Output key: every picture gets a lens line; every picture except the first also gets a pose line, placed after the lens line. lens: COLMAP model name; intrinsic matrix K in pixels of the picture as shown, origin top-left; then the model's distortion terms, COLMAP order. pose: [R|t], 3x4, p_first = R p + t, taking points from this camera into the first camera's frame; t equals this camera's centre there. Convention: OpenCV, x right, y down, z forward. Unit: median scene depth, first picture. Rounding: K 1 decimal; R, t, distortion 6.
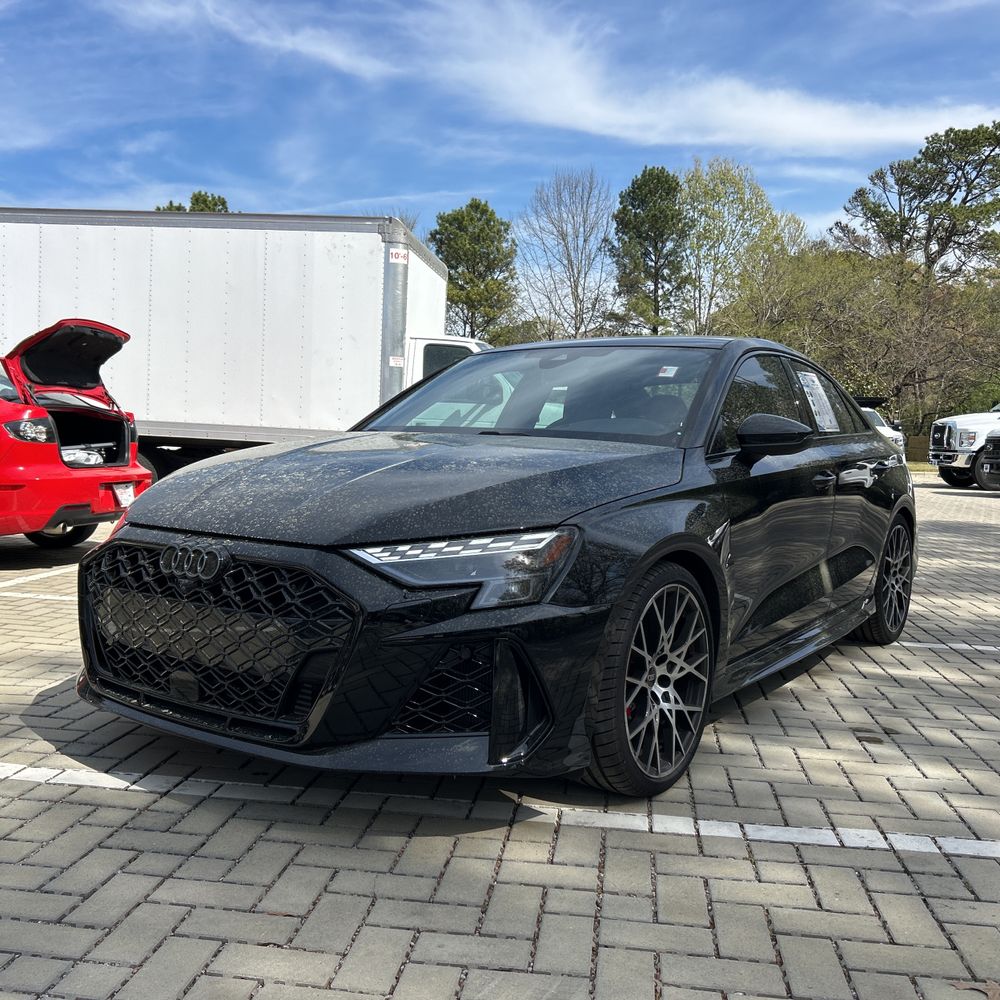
lens RADIAL K [[995.5, 0, 503.9], [0, 995.5, 502.5], [0, 0, 1]] dist [0.142165, -0.362508]
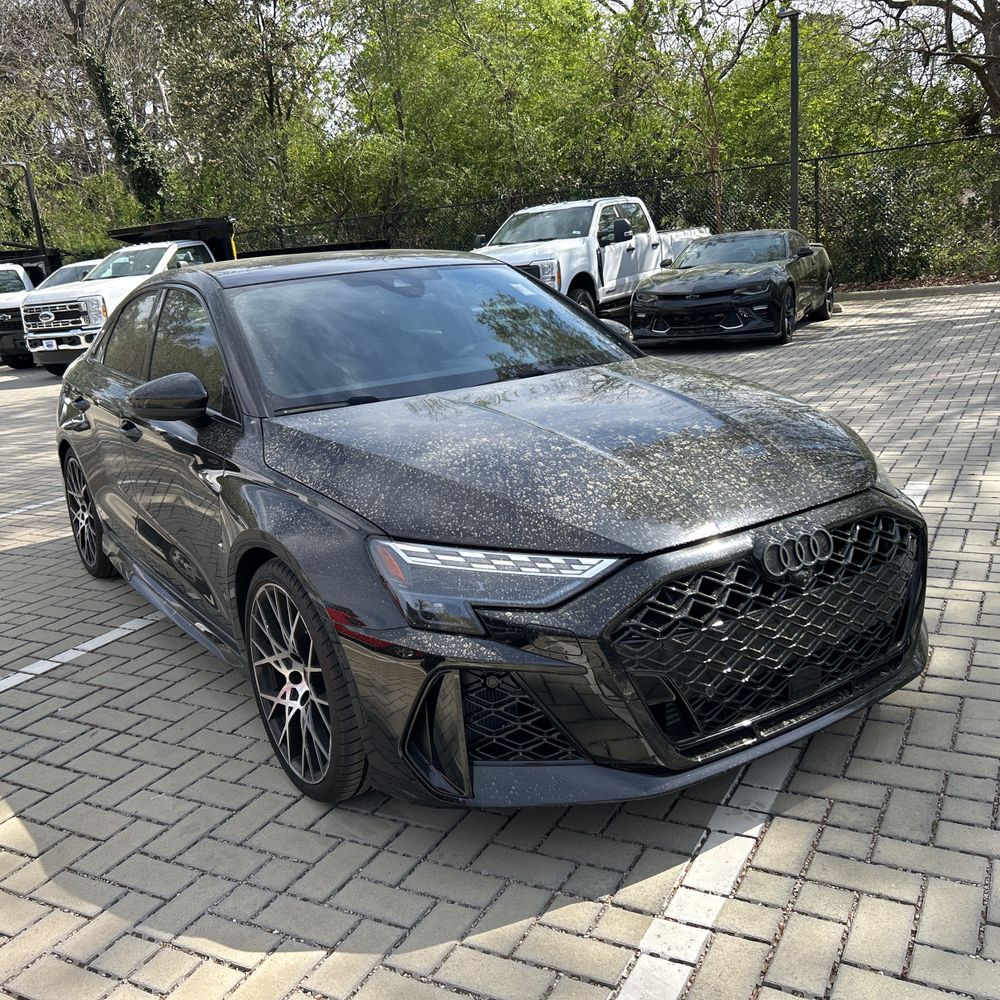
lens RADIAL K [[1008.9, 0, 487.5], [0, 1008.9, 503.3], [0, 0, 1]] dist [0.022445, -0.017022]
pose [[0.363687, -0.276902, 0.889414, -0.297969], [0.157686, 0.959318, 0.234187, -0.058708], [-0.918078, 0.055077, 0.392555, 0.223402]]
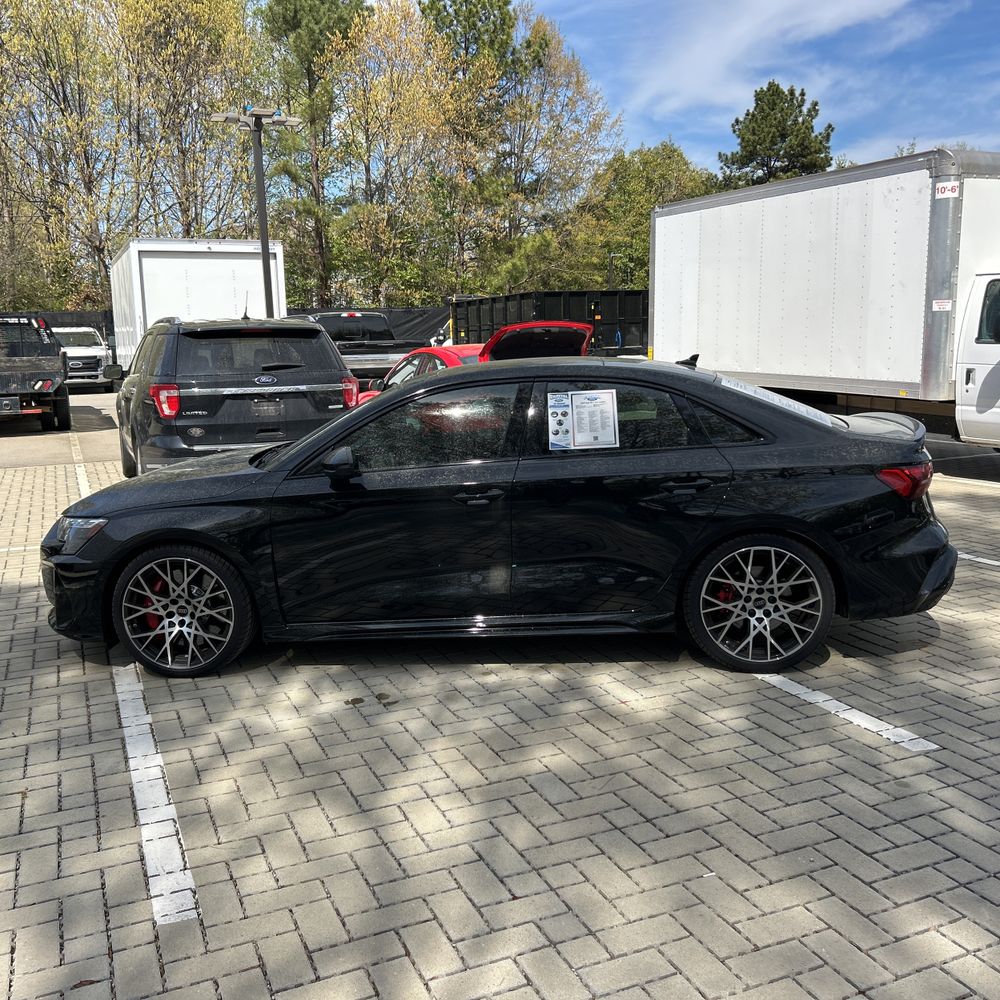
lens RADIAL K [[998.8, 0, 491.5], [0, 998.8, 484.4], [0, 0, 1]] dist [0.094209, -0.148234]
pose [[0.506999, 0.083587, -0.857884, 0.501990], [-0.014642, 0.995978, 0.088389, -0.052943], [0.861822, -0.032252, 0.506184, 0.162615]]
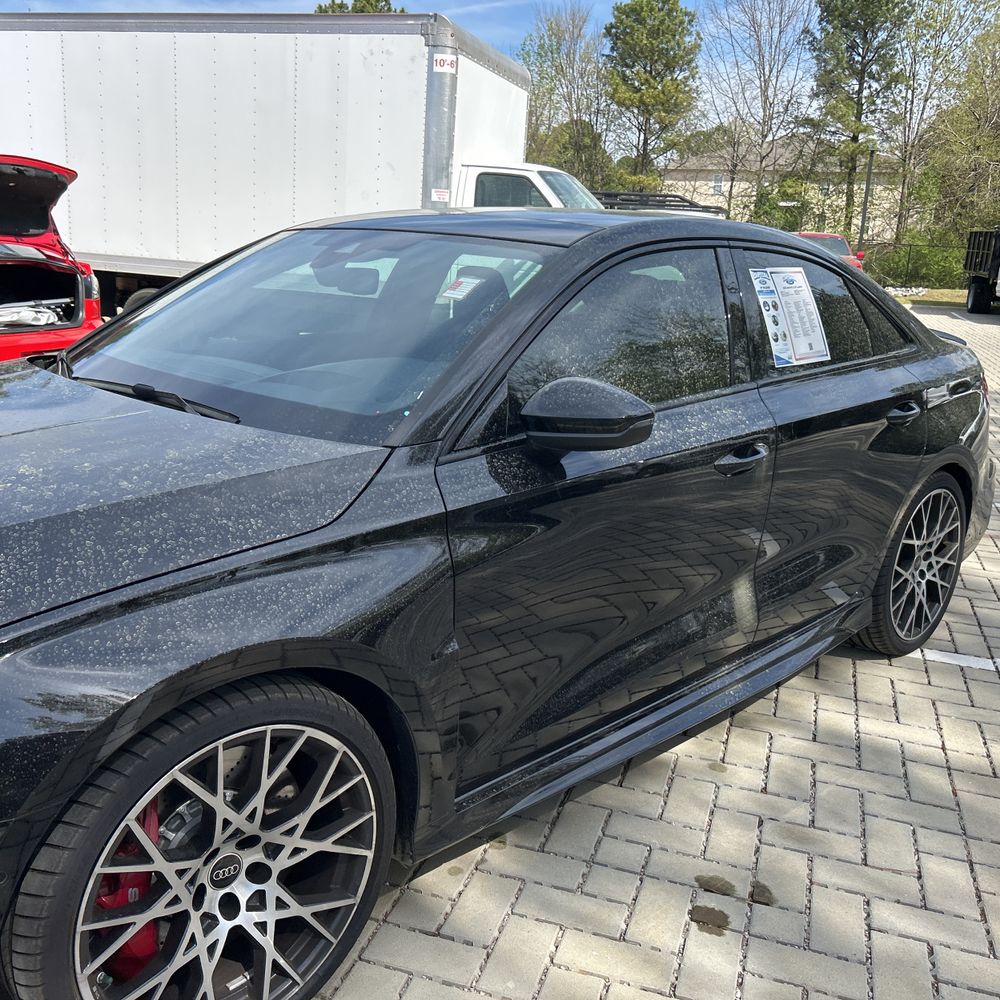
lens RADIAL K [[1008.9, 0, 487.5], [0, 1008.9, 503.3], [0, 0, 1]] dist [0.022445, -0.017022]
pose [[0.981089, 0.064187, -0.182603, 0.105887], [-0.030915, 0.983267, 0.179528, -0.039394], [0.191071, -0.170488, 0.966657, 0.135801]]
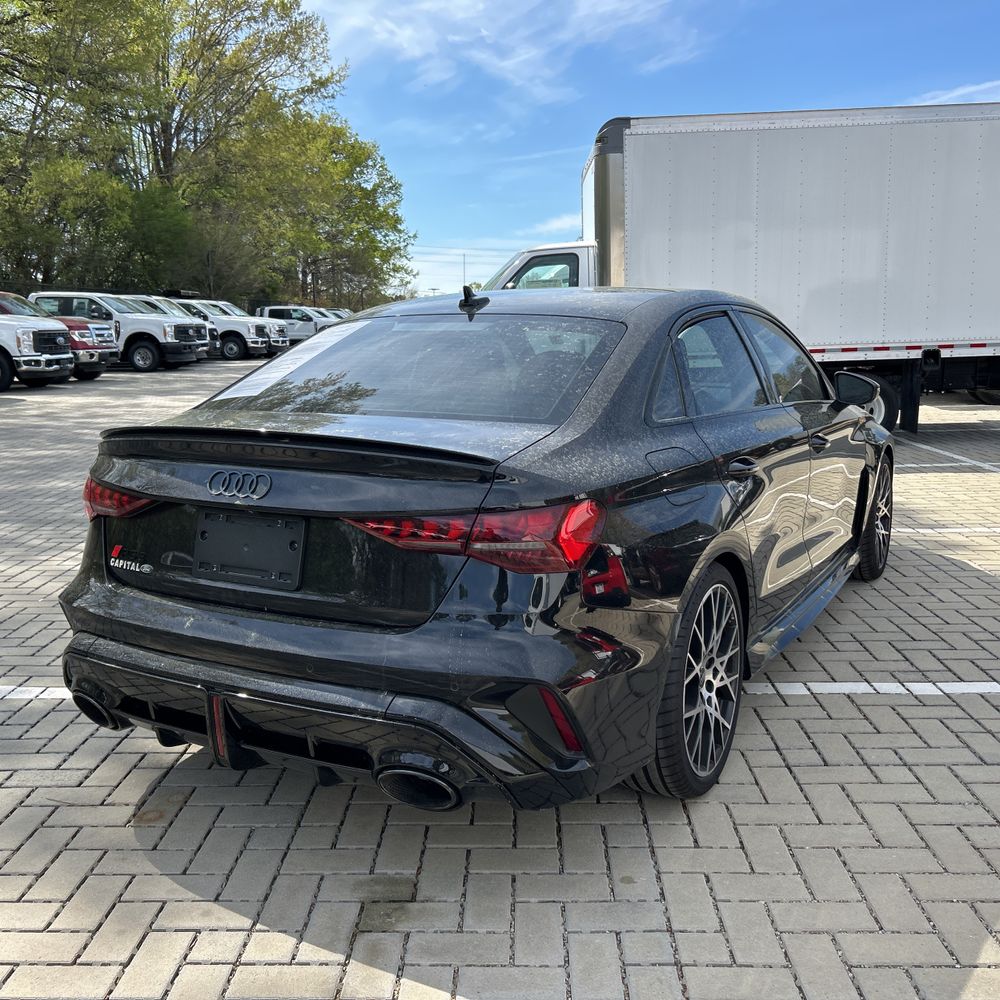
lens RADIAL K [[1029.6, 0, 503.8], [0, 1029.6, 494.1], [0, 0, 1]] dist [0.020752, -0.002345]
pose [[-0.994475, 0.001654, -0.104962, 0.132266], [-0.023012, 0.972120, 0.233354, -0.087346], [0.102422, 0.234480, -0.966710, 0.835840]]
